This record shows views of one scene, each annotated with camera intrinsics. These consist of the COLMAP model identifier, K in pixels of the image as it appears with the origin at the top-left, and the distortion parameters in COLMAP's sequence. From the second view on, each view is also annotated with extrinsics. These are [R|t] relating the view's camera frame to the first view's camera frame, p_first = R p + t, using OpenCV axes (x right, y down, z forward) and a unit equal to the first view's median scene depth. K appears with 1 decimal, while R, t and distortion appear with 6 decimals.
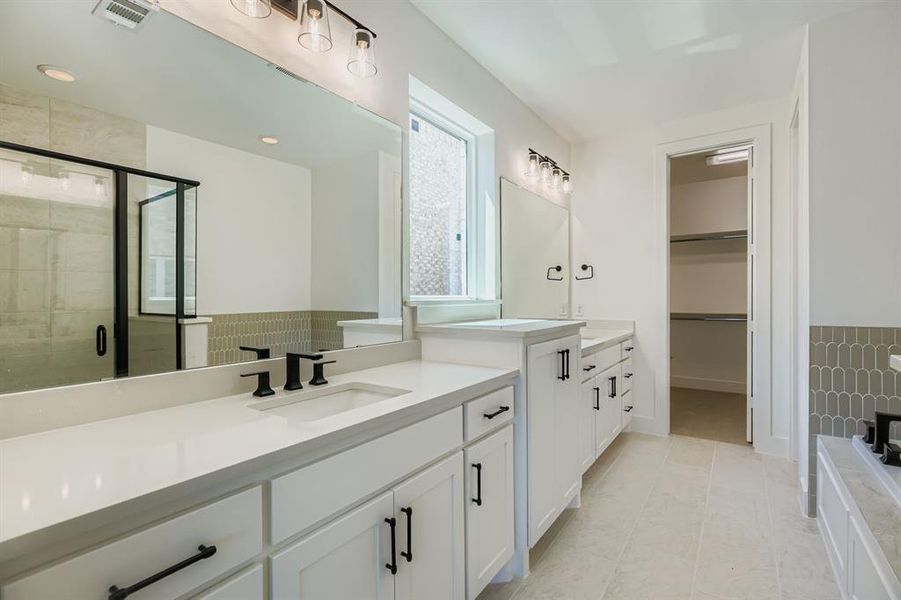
lens RADIAL K [[410.4, 0, 457.8], [0, 410.4, 300.0], [0, 0, 1]] dist [0.001579, 0.000125]
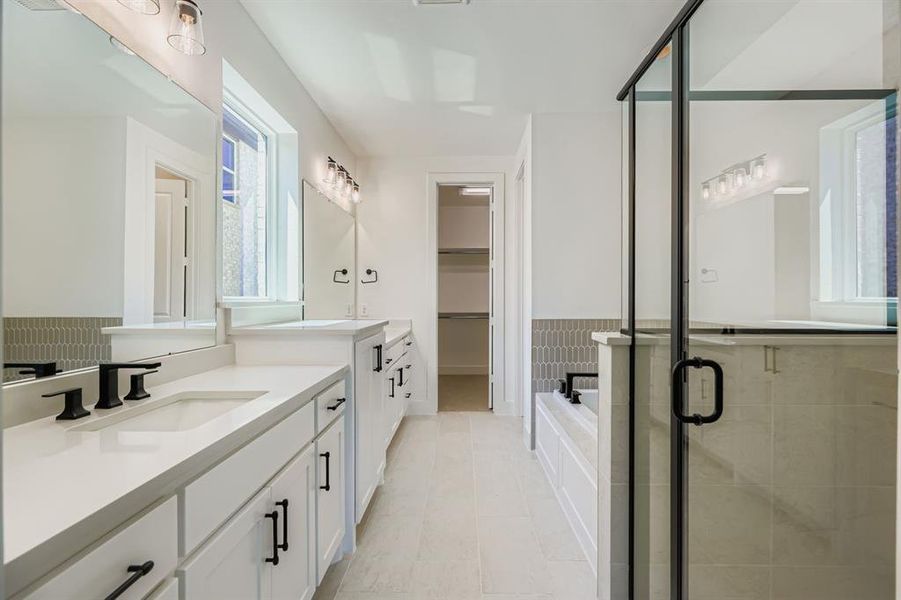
lens RADIAL K [[410.4, 0, 457.8], [0, 410.4, 300.0], [0, 0, 1]] dist [0.001579, 0.000125]
pose [[0.826440, 0.003633, 0.563012, -0.176417], [-0.000815, 0.999986, -0.005256, 0.001555], [-0.563024, 0.003885, 0.826432, -0.057756]]
